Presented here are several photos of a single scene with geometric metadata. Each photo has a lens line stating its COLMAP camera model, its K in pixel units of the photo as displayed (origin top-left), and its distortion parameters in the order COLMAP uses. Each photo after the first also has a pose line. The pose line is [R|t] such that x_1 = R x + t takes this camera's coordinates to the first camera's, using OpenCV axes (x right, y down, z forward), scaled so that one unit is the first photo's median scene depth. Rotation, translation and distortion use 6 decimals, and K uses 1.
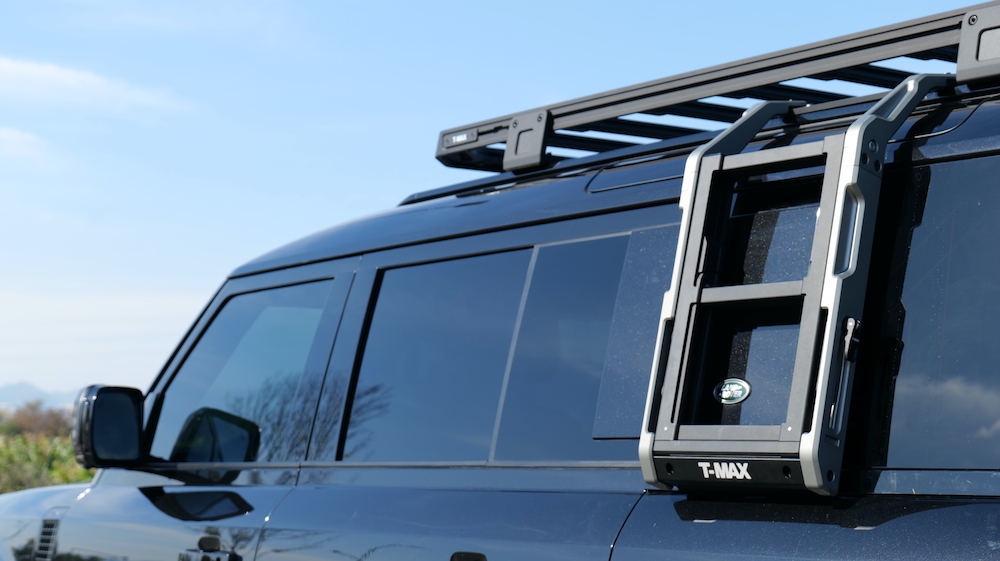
lens RADIAL K [[1805.1, 0, 501.4], [0, 1805.1, 281.6], [0, 0, 1]] dist [0.315011, 0.000000]
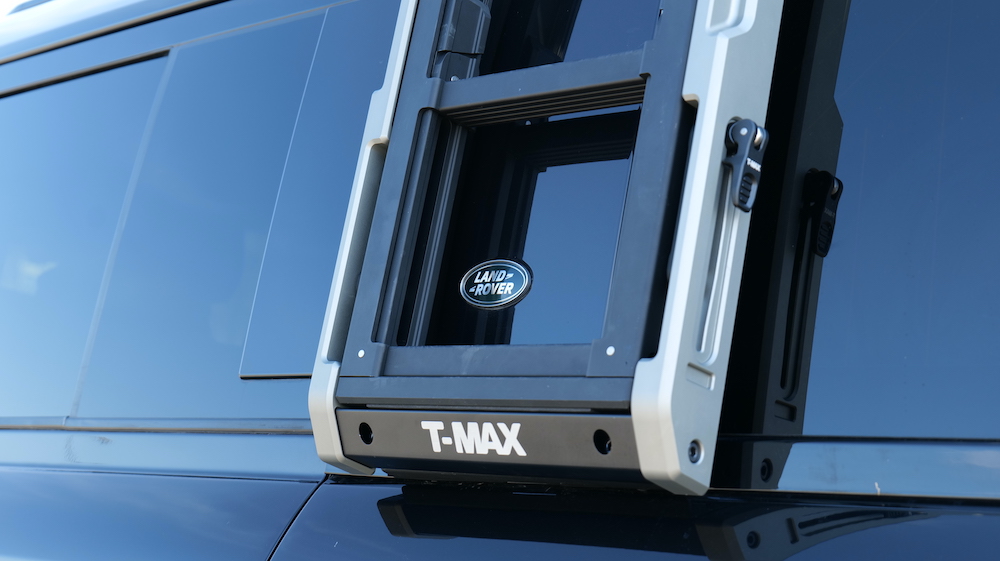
lens RADIAL K [[1805.1, 0, 500.3], [0, 1805.1, 280.6], [0, 0, 1]] dist [0.315011, 0.000000]
pose [[0.992761, 0.028973, 0.116558, 0.072062], [-0.030816, 0.999427, 0.014036, 0.054628], [-0.116084, -0.017526, 0.993085, 0.518575]]
